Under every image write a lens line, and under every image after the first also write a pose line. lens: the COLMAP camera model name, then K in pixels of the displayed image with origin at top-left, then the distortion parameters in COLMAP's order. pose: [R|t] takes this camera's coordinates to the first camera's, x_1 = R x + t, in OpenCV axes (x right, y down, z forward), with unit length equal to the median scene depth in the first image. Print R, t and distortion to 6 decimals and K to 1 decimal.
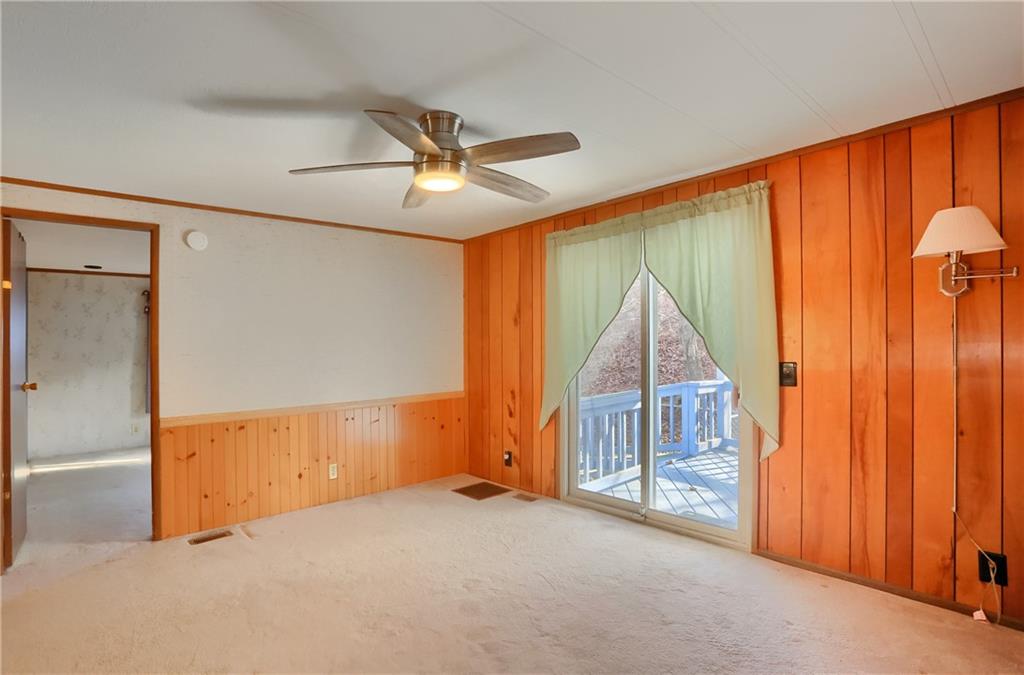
lens RADIAL K [[545.2, 0, 536.3], [0, 545.2, 346.8], [0, 0, 1]] dist [-0.002579, 0.002952]
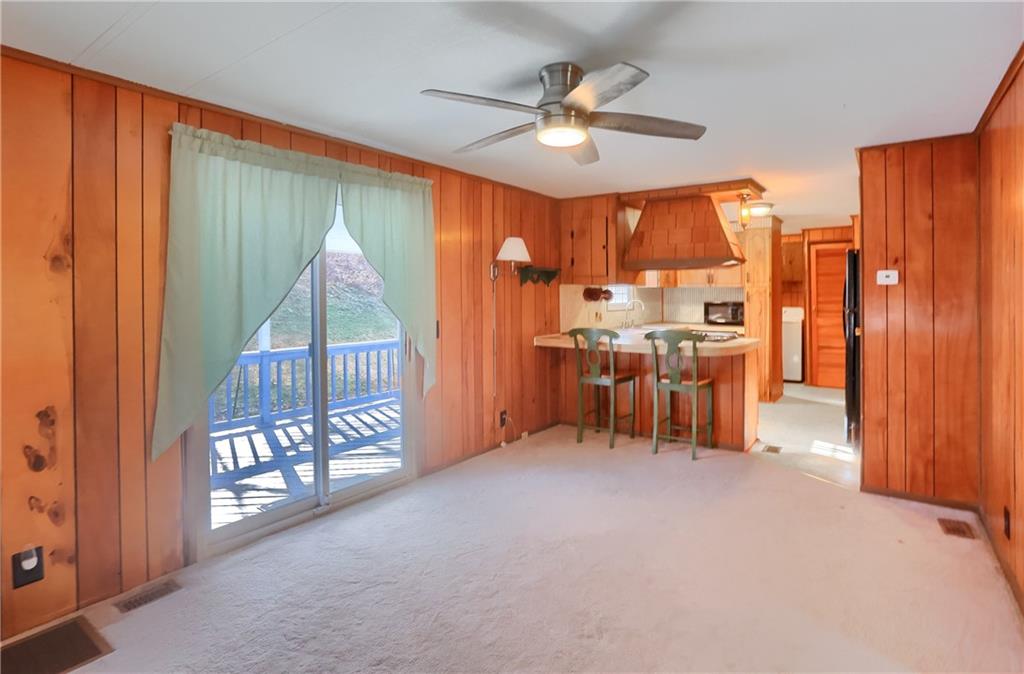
lens RADIAL K [[545.2, 0, 554.5], [0, 545.2, 298.5], [0, 0, 1]] dist [-0.002579, 0.002952]
pose [[-0.246983, 0.018874, 0.968836, -0.722019], [0.020822, 0.999683, -0.014167, 0.001162], [-0.968796, 0.016674, -0.247298, 0.833251]]
